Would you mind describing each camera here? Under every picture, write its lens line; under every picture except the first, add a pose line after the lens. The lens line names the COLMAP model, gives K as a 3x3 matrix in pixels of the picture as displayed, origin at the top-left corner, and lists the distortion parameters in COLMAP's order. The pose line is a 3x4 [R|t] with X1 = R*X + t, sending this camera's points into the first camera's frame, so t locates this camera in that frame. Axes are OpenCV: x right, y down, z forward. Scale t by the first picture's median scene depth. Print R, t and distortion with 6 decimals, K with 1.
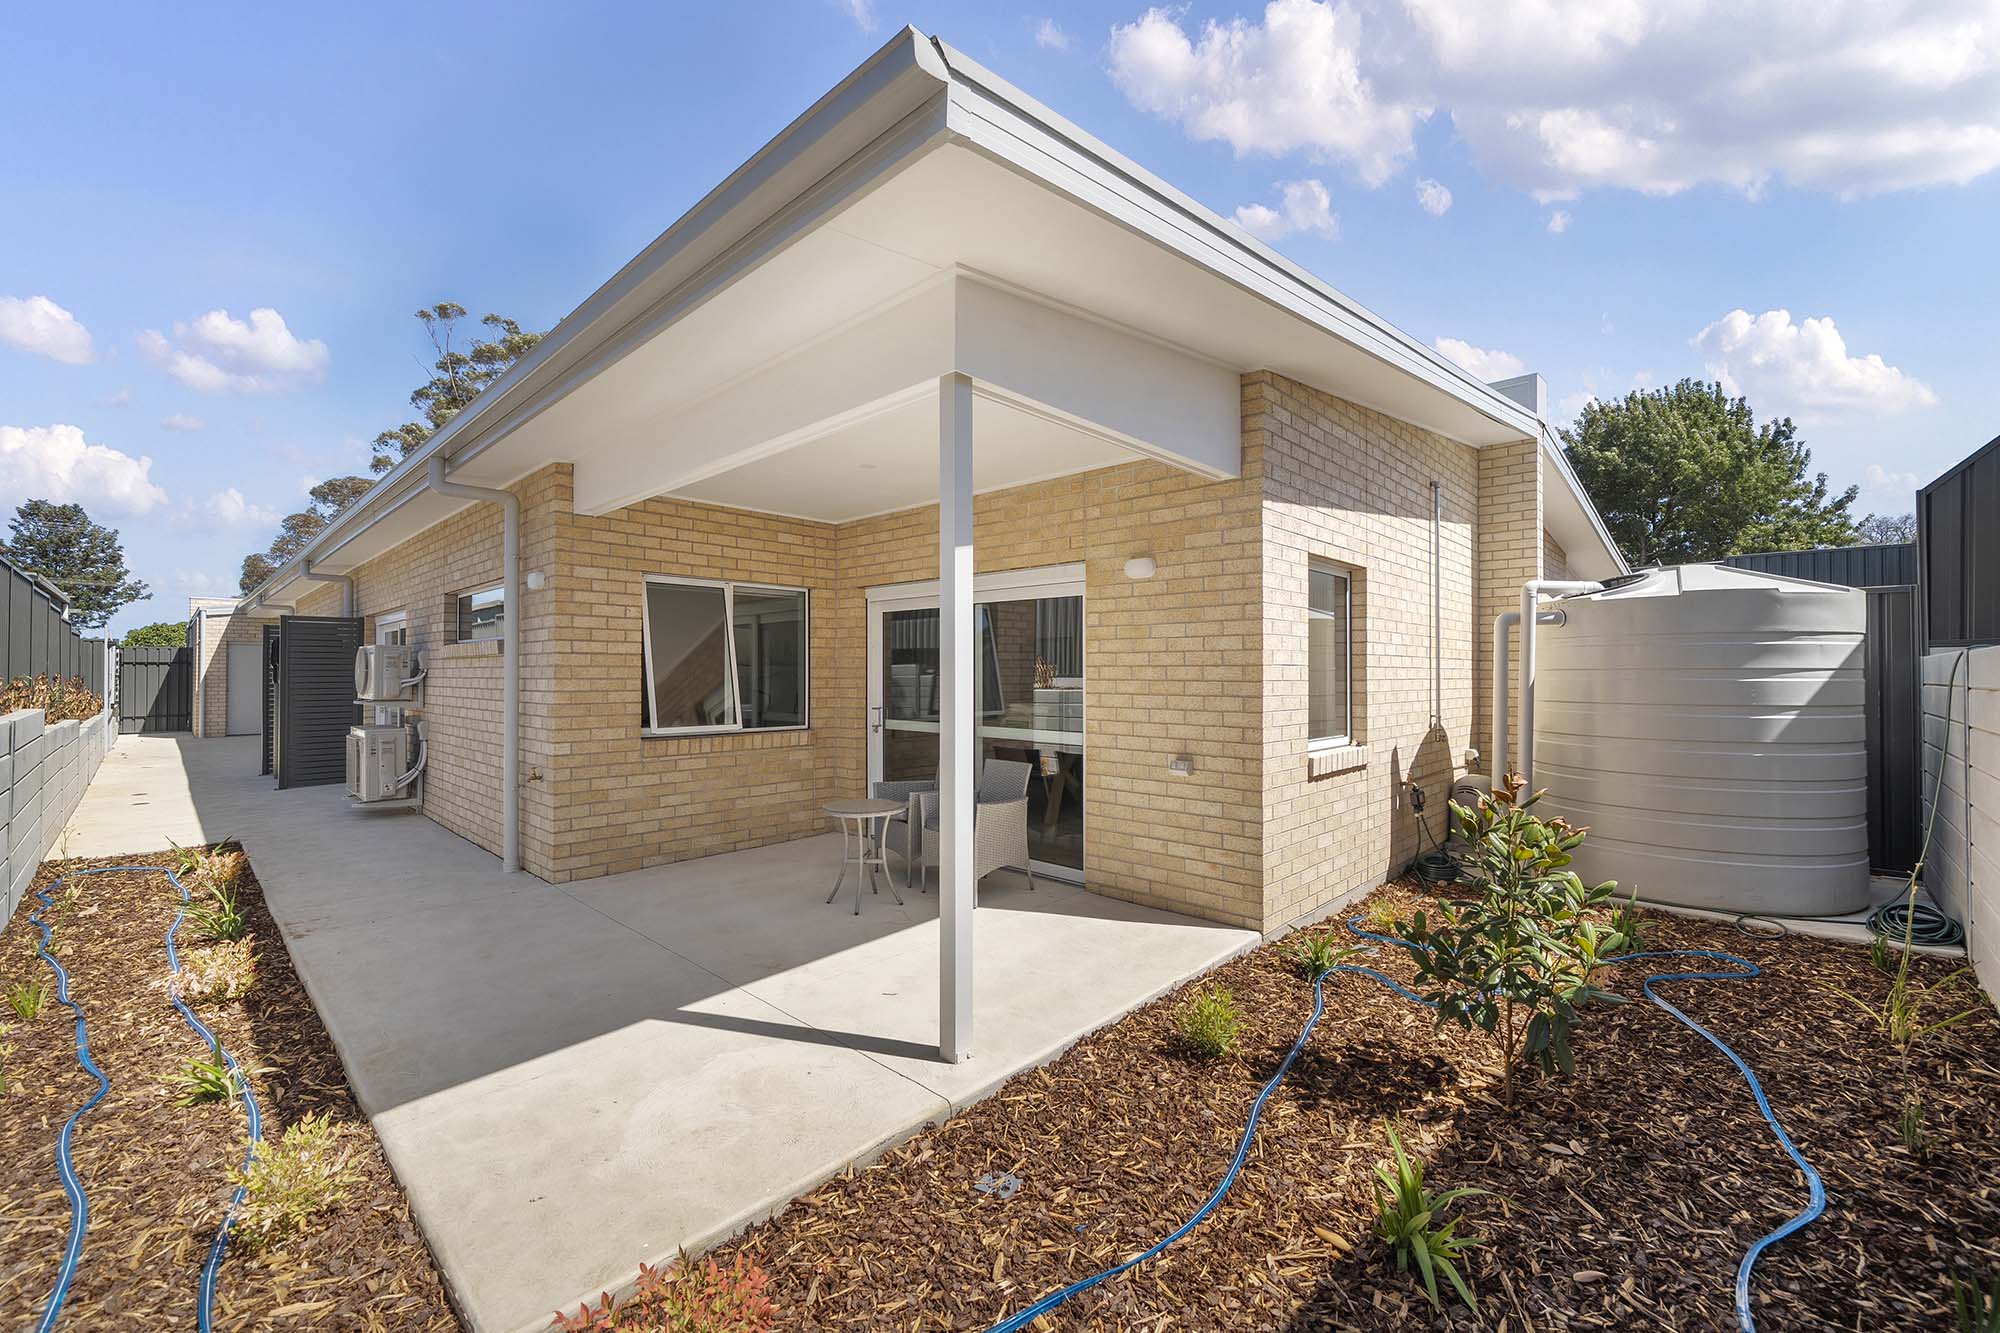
lens RADIAL K [[806.0, 0, 1000.0], [0, 806.0, 666.5], [0, 0, 1]] dist [-0.000382, -0.000066]
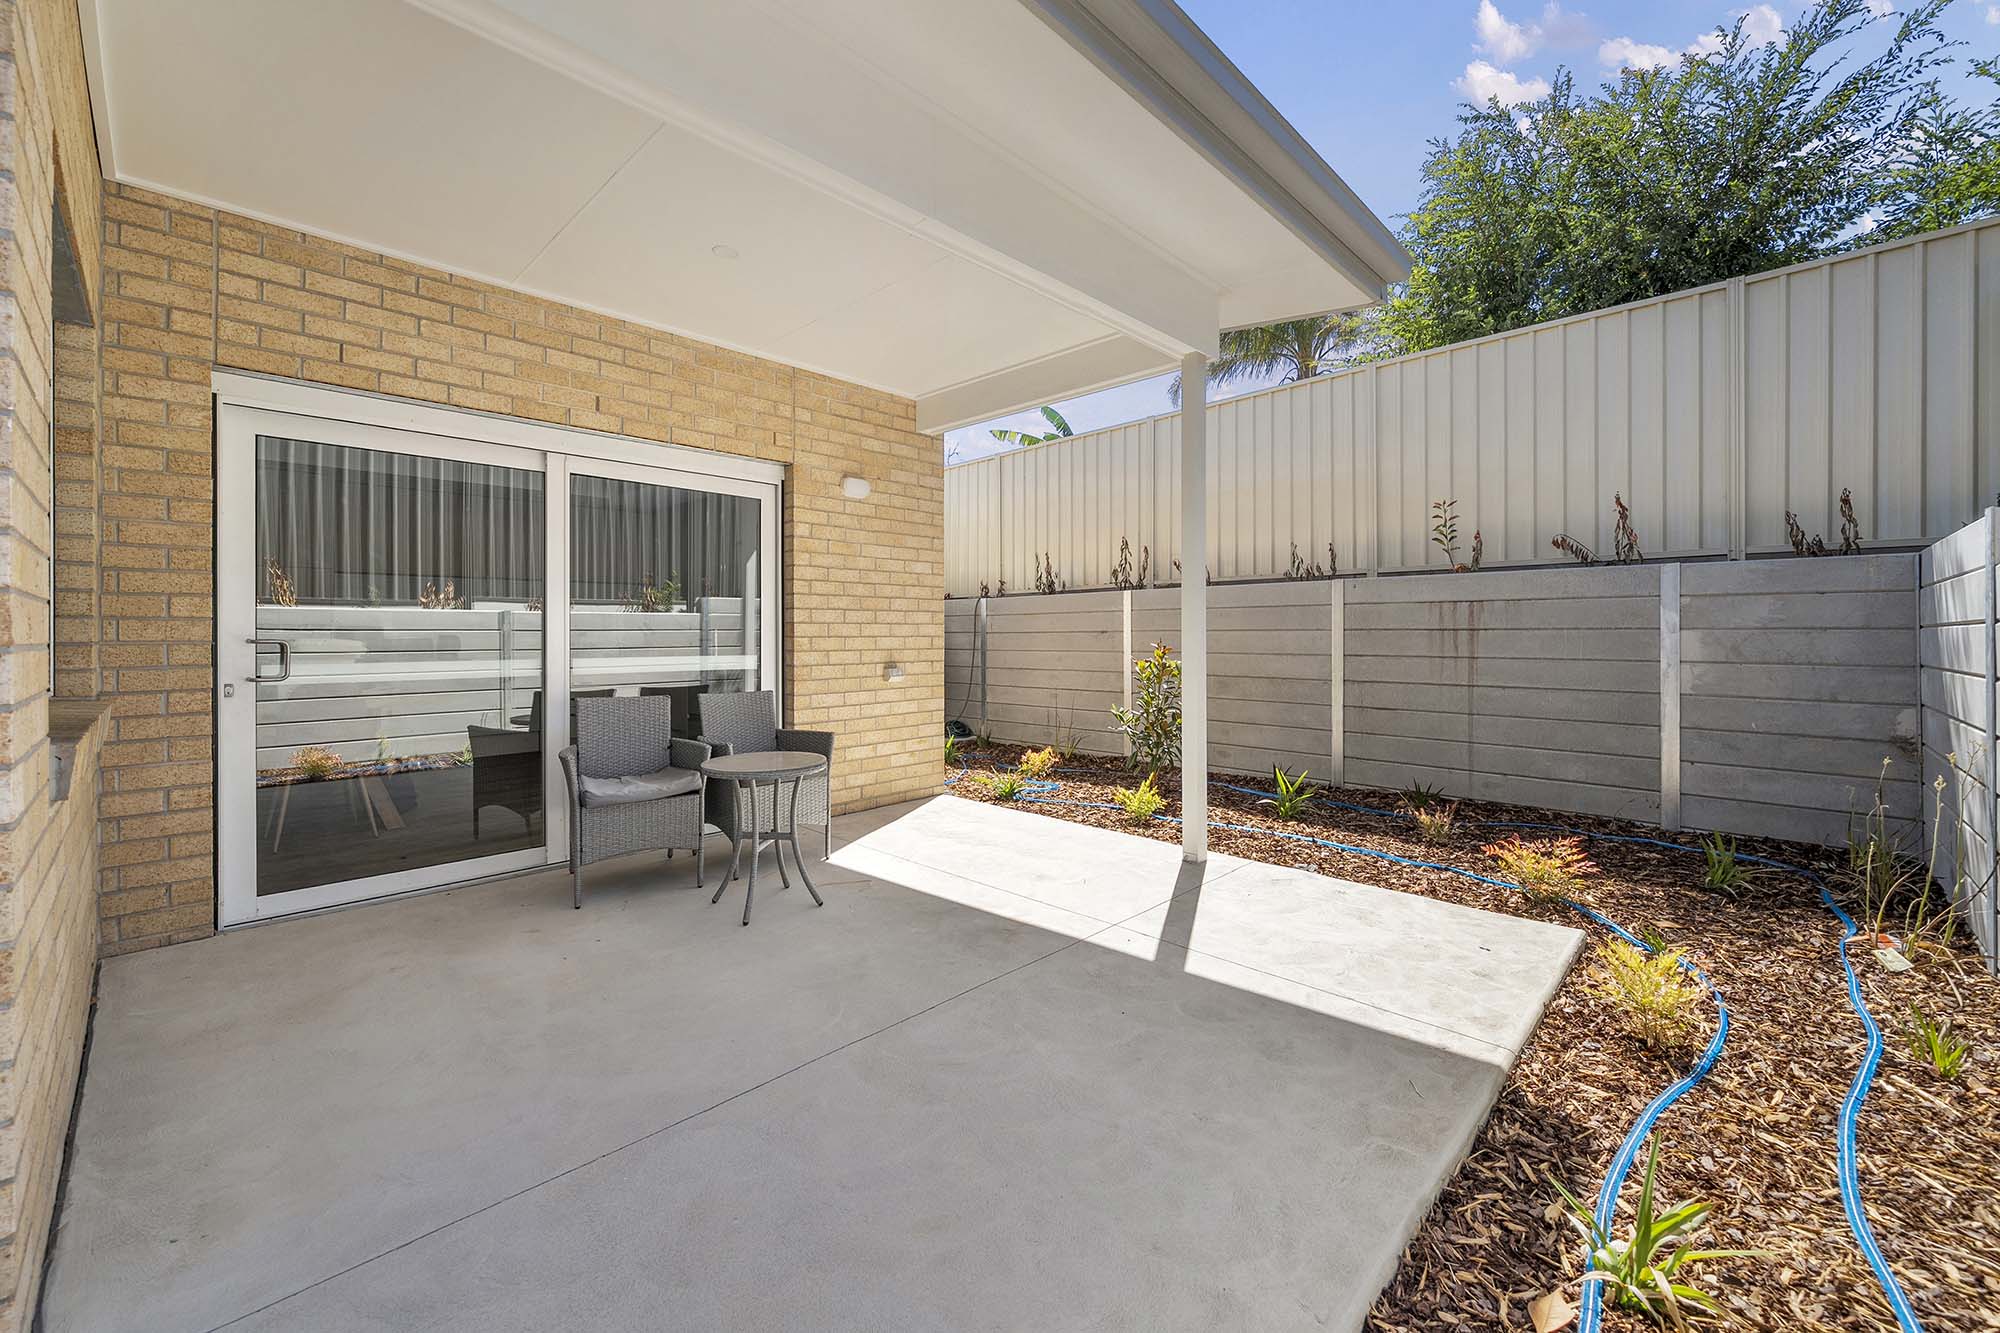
lens RADIAL K [[798.4, 0, 996.4], [0, 798.4, 633.9], [0, 0, 1]] dist [0.000166, 0.000024]
pose [[0.004576, 0.000049, 0.999990, -0.857456], [-0.002134, 0.999998, -0.000040, 0.065736], [-0.999987, -0.002134, 0.004576, 0.818385]]
